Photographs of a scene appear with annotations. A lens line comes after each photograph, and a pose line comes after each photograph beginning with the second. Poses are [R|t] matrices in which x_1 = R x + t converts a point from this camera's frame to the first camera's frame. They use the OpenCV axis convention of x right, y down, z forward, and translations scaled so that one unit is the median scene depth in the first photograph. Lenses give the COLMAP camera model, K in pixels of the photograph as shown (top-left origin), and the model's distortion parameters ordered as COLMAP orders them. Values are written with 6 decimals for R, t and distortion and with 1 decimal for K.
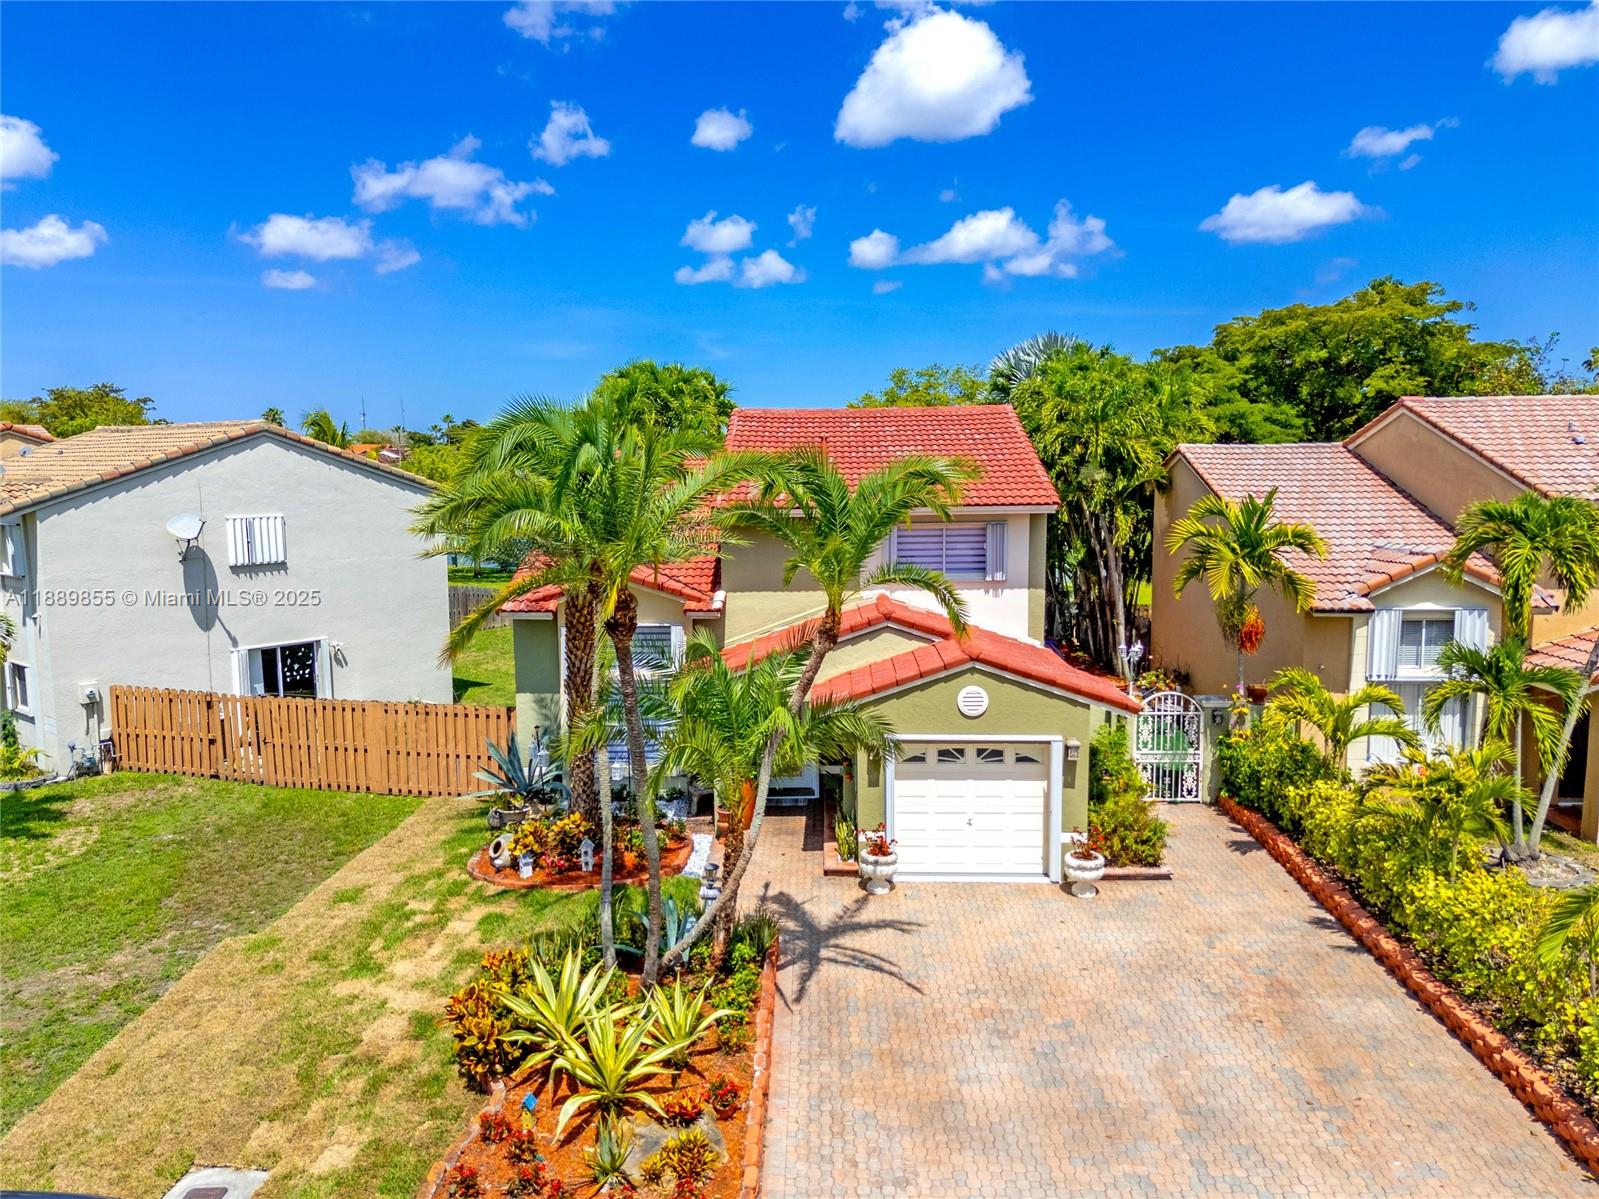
lens RADIAL K [[1133.2, 0, 799.5], [0, 1133.2, 599.5], [0, 0, 1]] dist [0.071549, -0.002805]
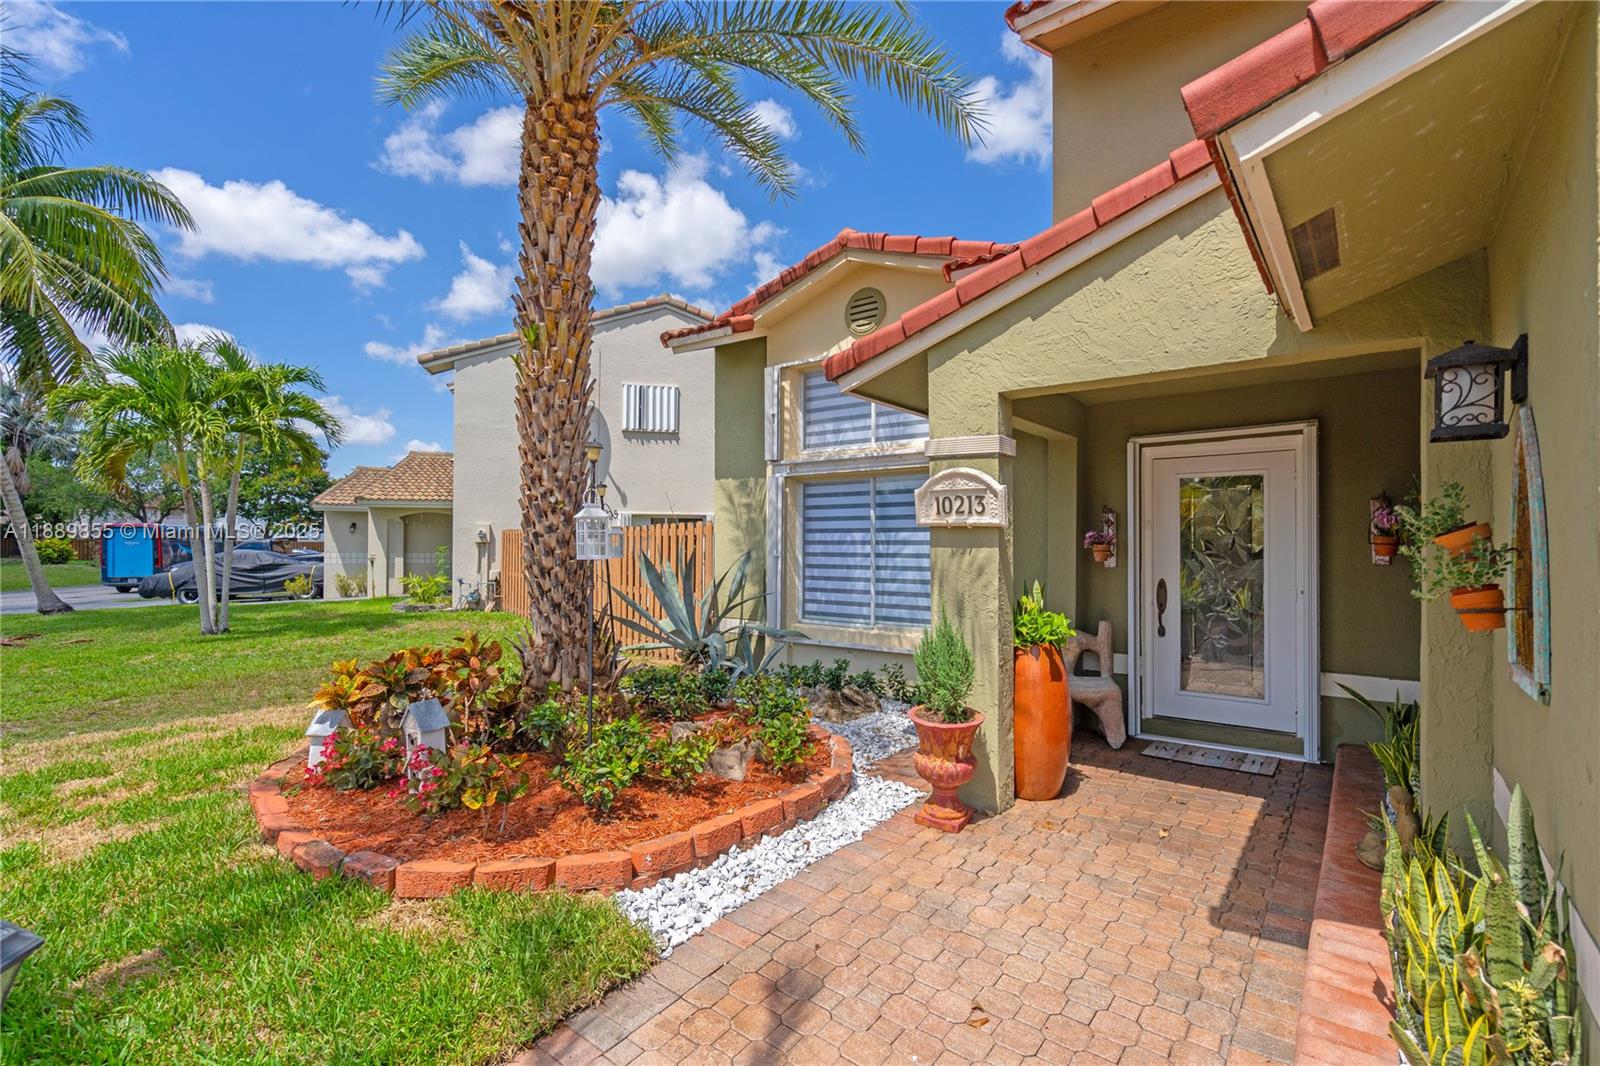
lens RADIAL K [[733.1, 0, 793.7], [0, 733.1, 549.3], [0, 0, 1]] dist [0.022082, 0.000050]
pose [[0.804068, 0.016332, -0.594313, 0.022191], [-0.074819, 0.994455, -0.073897, 0.136525], [0.589811, 0.103884, 0.800832, 0.698446]]
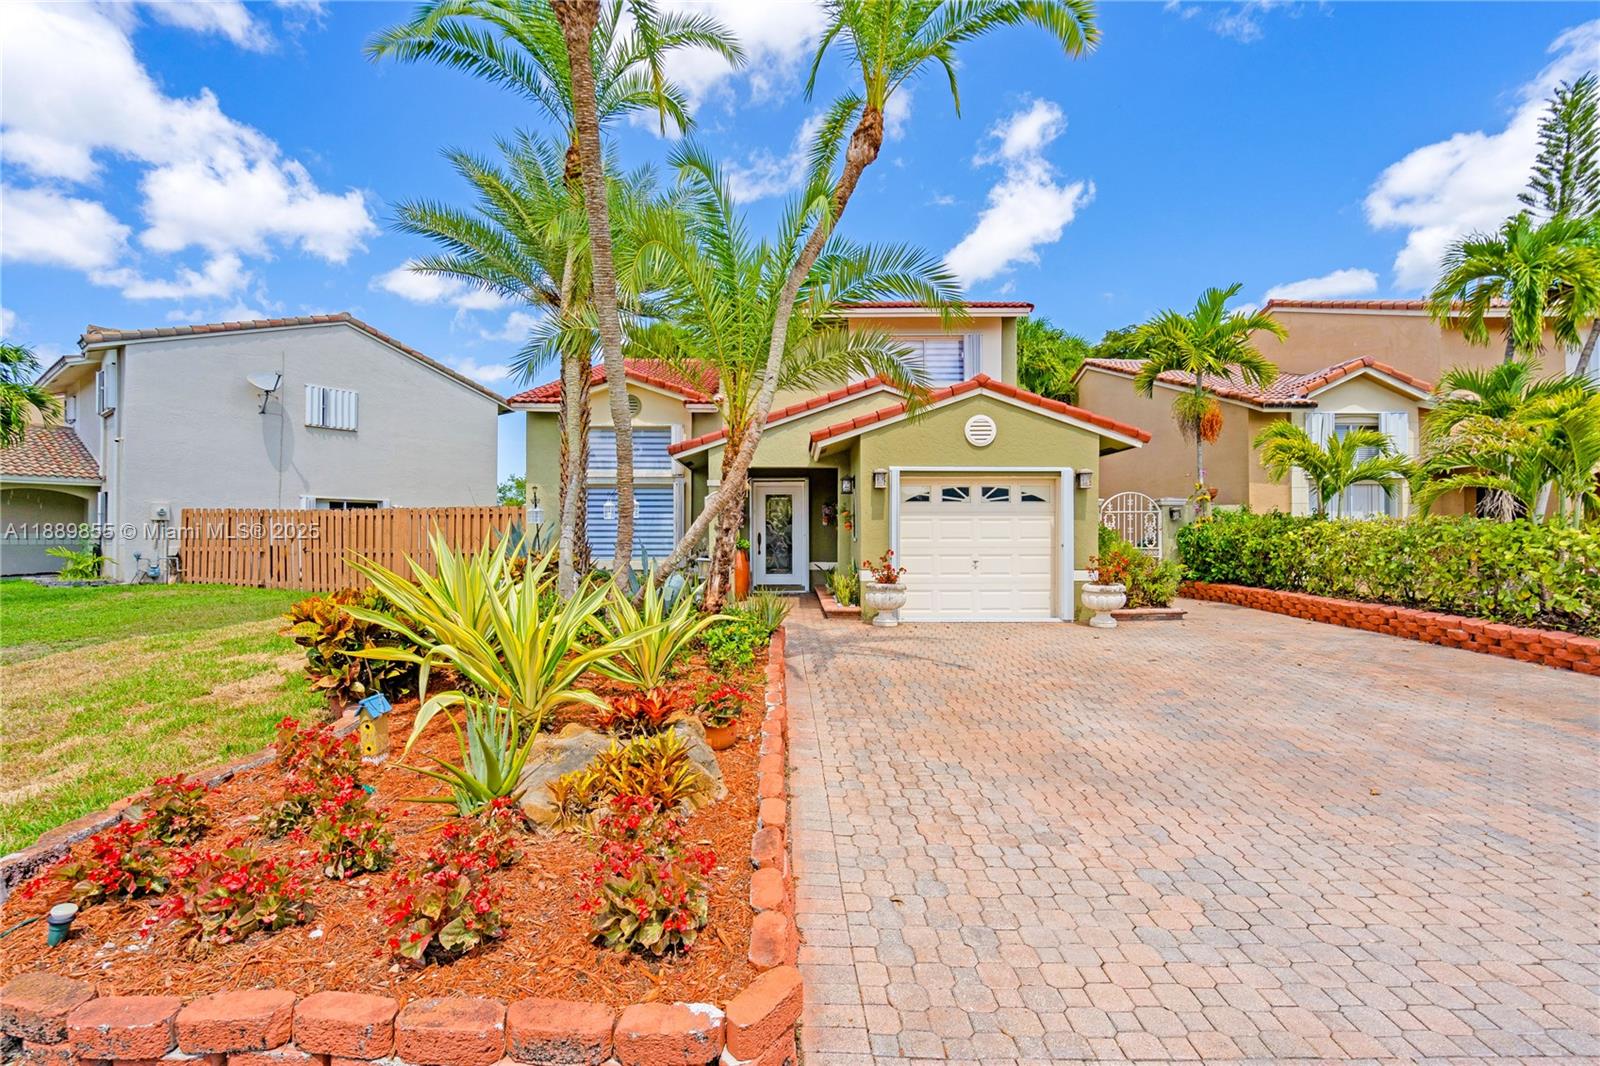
lens RADIAL K [[717.8, 0, 789.7], [0, 717.8, 532.0], [0, 0, 1]] dist [-0.001930, 0.000261]
pose [[0.999445, 0.013295, 0.030544, -0.021787], [-0.009499, 0.992580, -0.121223, 0.198129], [-0.031929, 0.120866, 0.992155, 0.321720]]
